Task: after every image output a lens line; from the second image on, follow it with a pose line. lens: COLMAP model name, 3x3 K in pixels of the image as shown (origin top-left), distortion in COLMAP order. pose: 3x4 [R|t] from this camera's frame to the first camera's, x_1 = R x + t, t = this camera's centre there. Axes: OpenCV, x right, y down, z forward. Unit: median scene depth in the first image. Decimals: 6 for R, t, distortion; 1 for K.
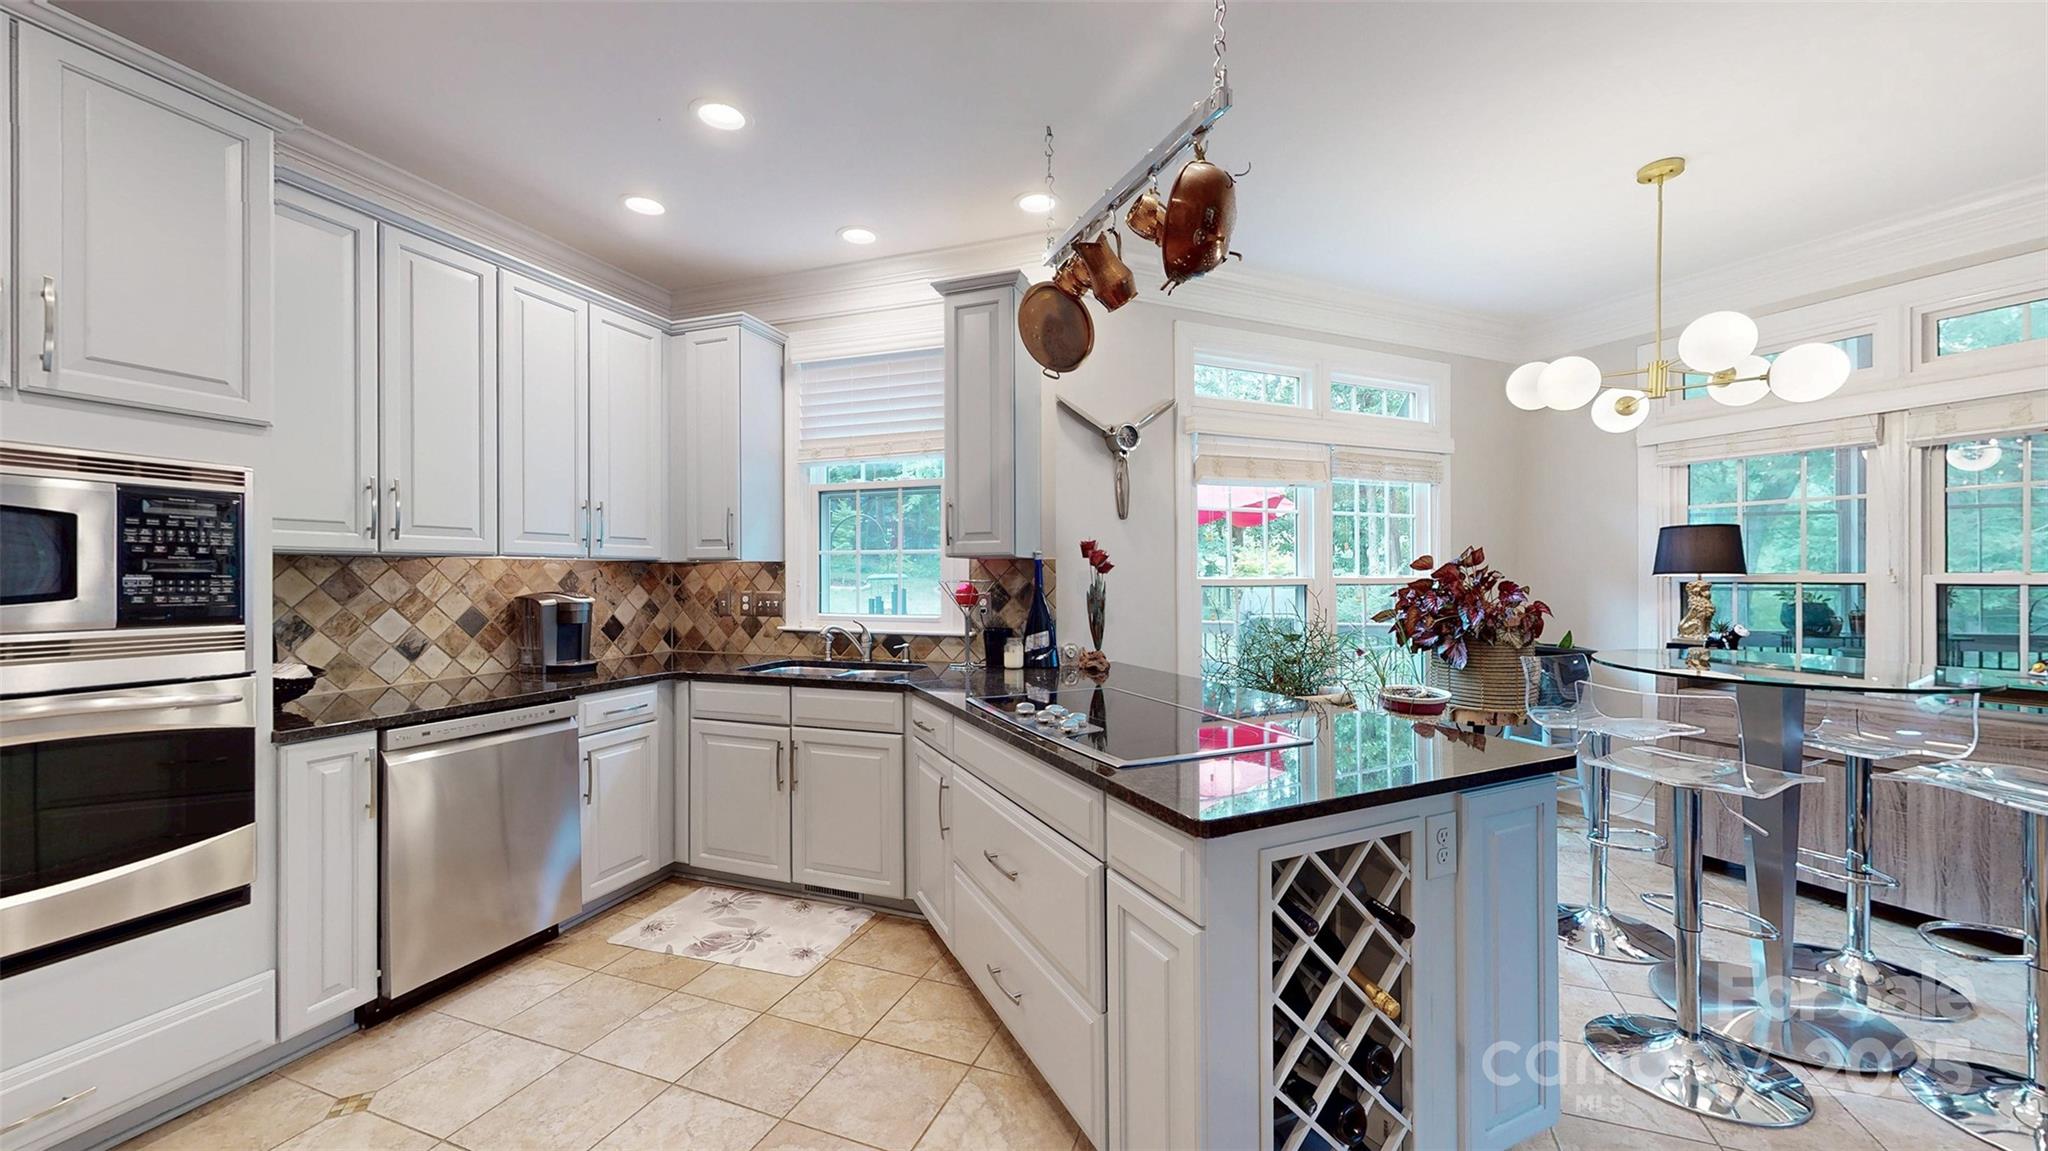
lens RADIAL K [[752.8, 0, 1005.2], [0, 752.8, 578.8], [0, 0, 1]] dist [0.000275, -0.000165]
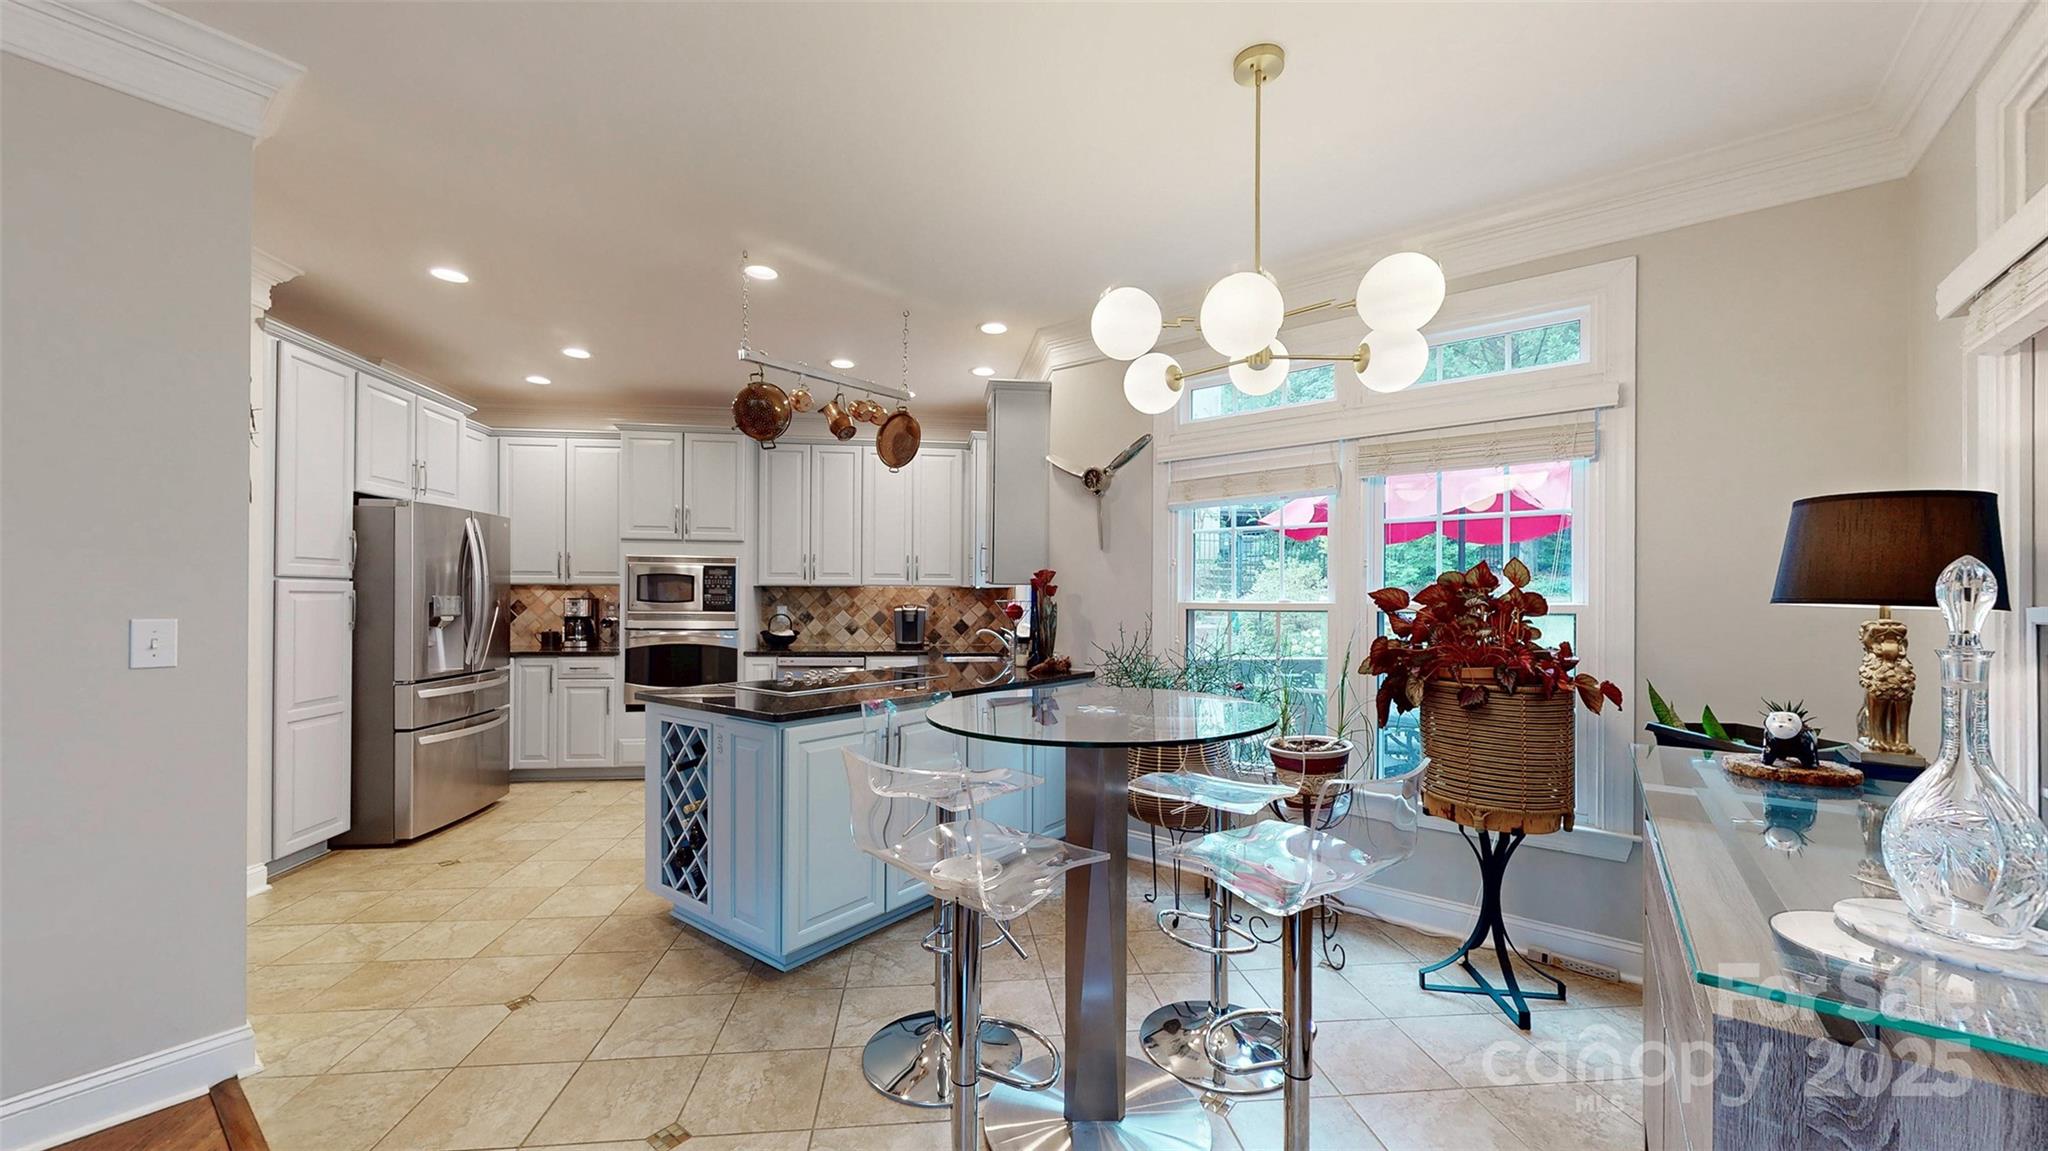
lens RADIAL K [[774.1, 0, 1025.0], [0, 774.1, 596.8], [0, 0, 1]] dist [0.000663, 0.000023]
pose [[0.459993, 0.004982, -0.887909, 1.295913], [-0.010612, 0.999944, 0.000113, -0.005212], [0.887859, 0.009371, 0.460020, 0.388776]]
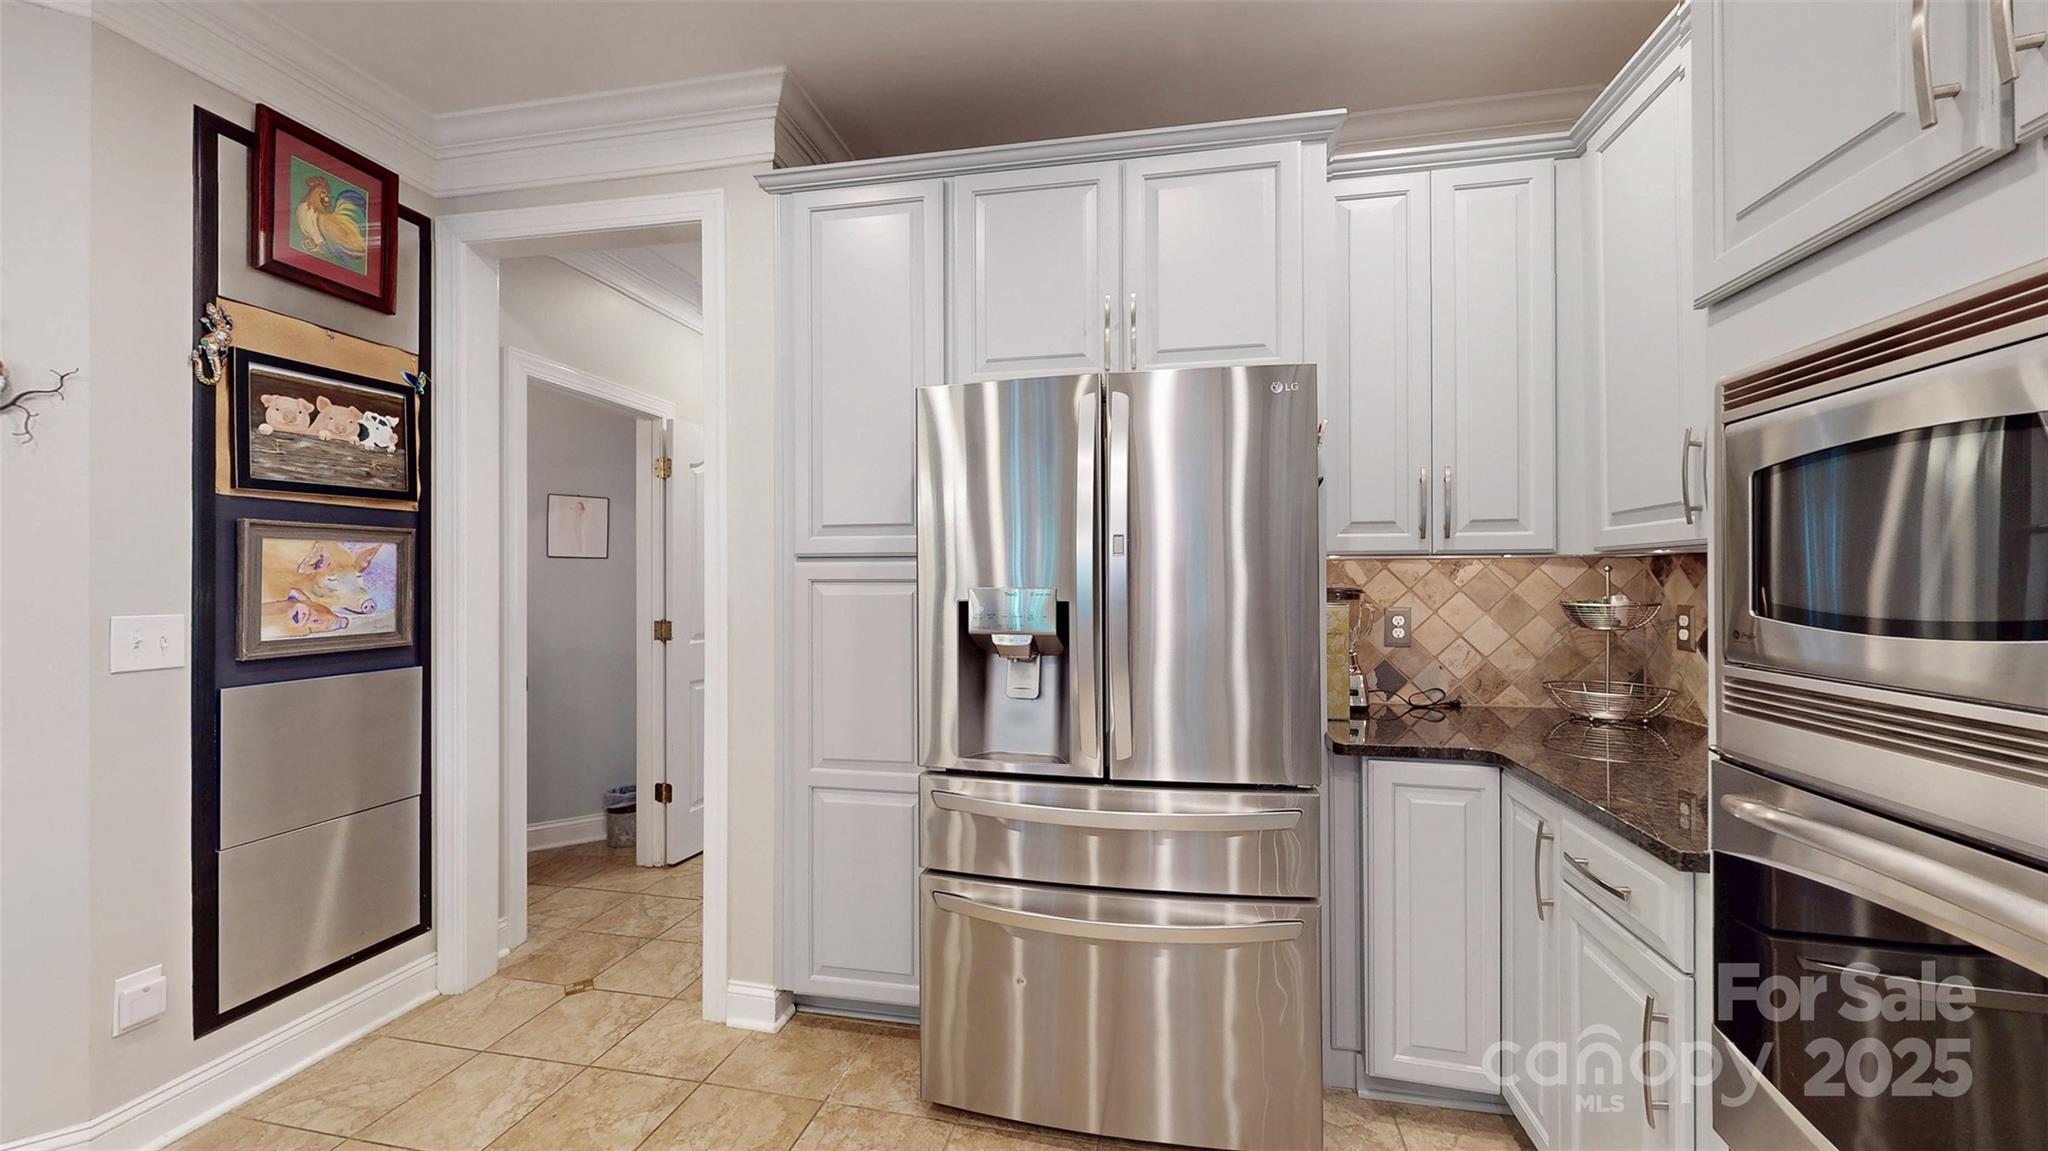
lens RADIAL K [[741.7, 0, 1031.9], [0, 741.7, 577.5], [0, 0, 1]] dist [0.000823, 0.000029]
pose [[-0.982788, 0.004181, -0.184687, -0.340436], [0.004544, 0.999988, -0.001544, -0.002926], [0.184678, -0.002357, -0.982796, 0.667541]]
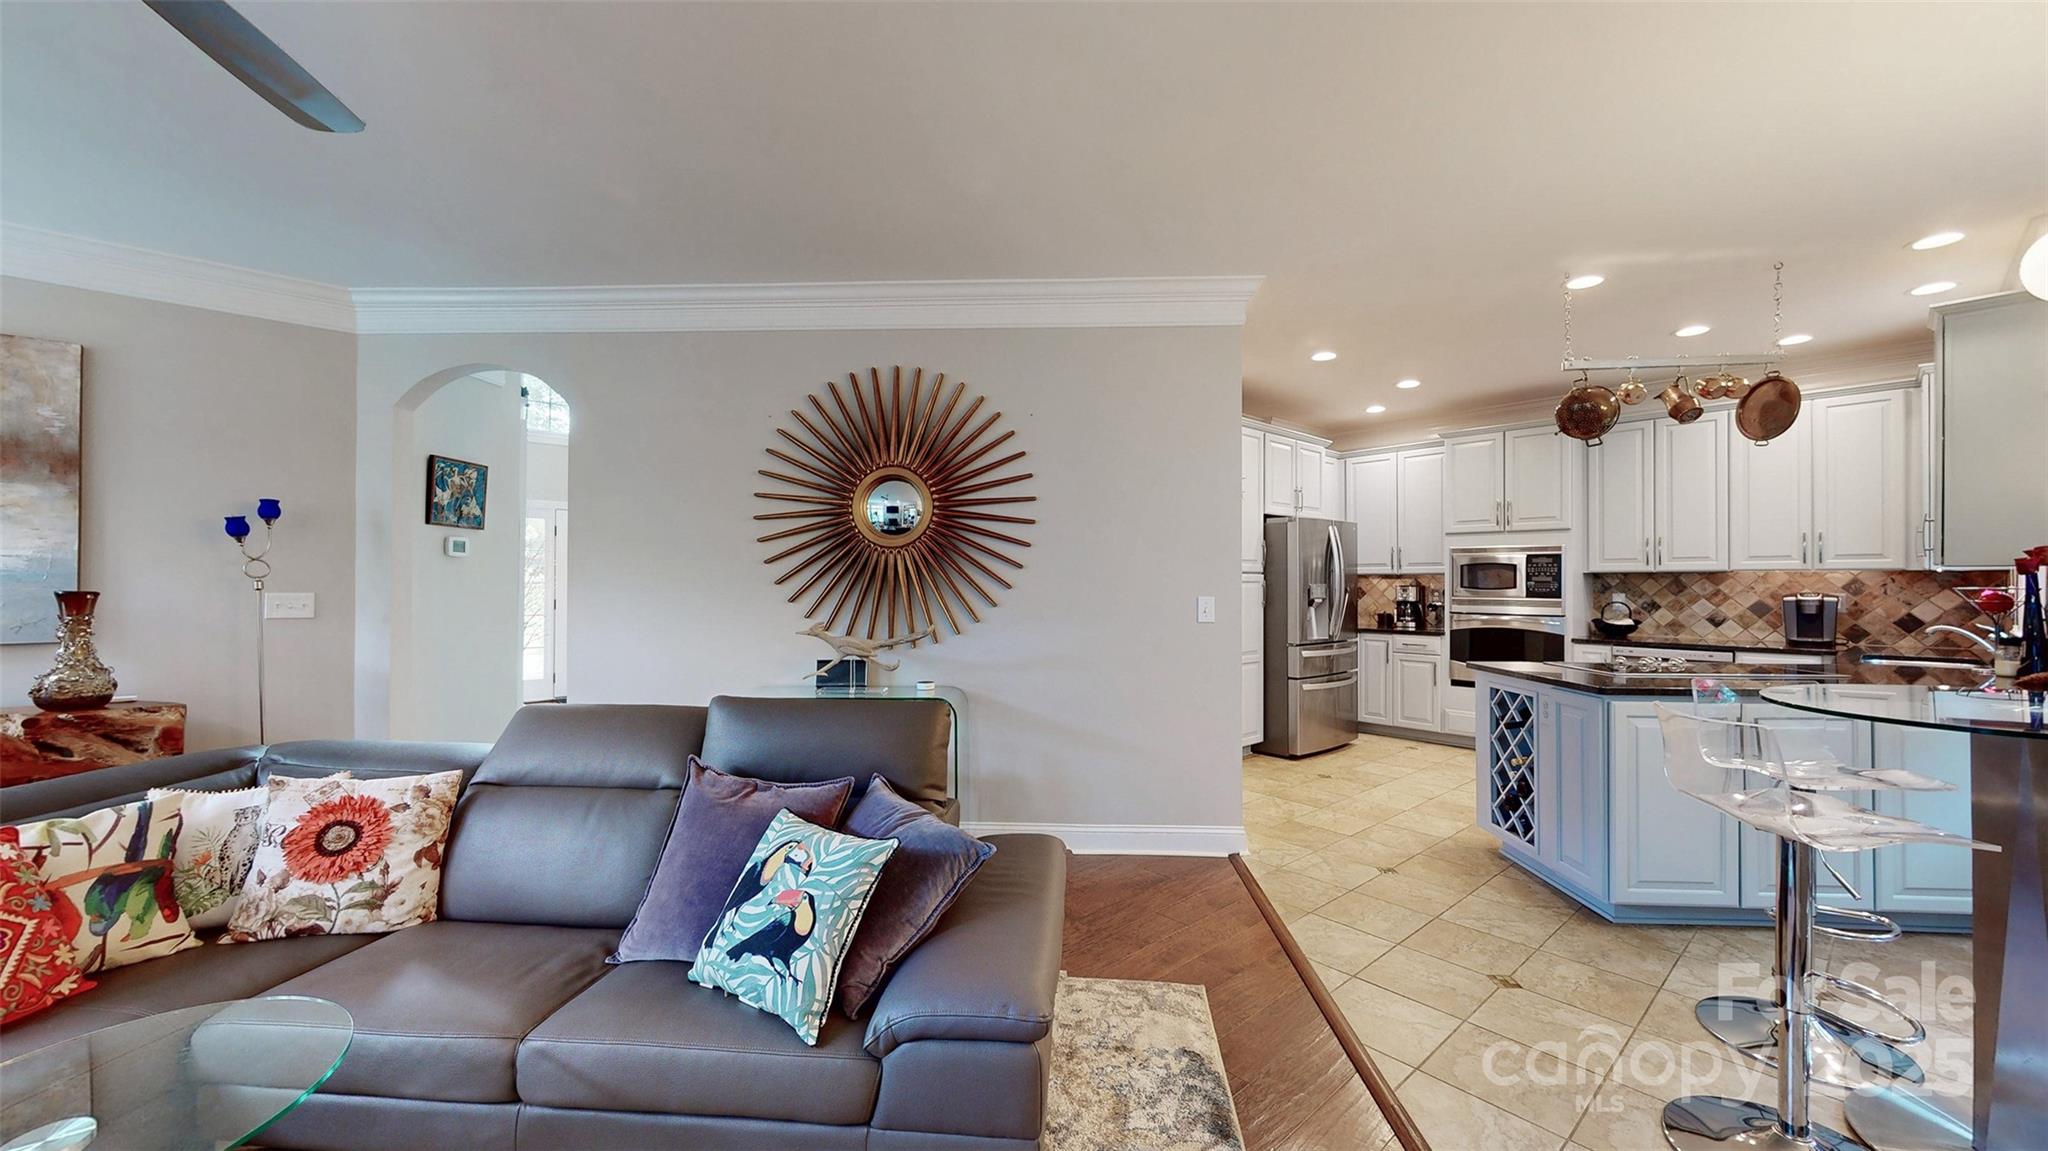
lens RADIAL K [[770.0, 0, 1004.3], [0, 770.0, 578.4], [0, 0, 1]] dist [0.000168, -0.000015]
pose [[-0.487484, -0.001657, -0.873130, 1.619975], [-0.002734, 0.999996, -0.000371, -0.006576], [0.873128, 0.002207, -0.487487, 0.356063]]
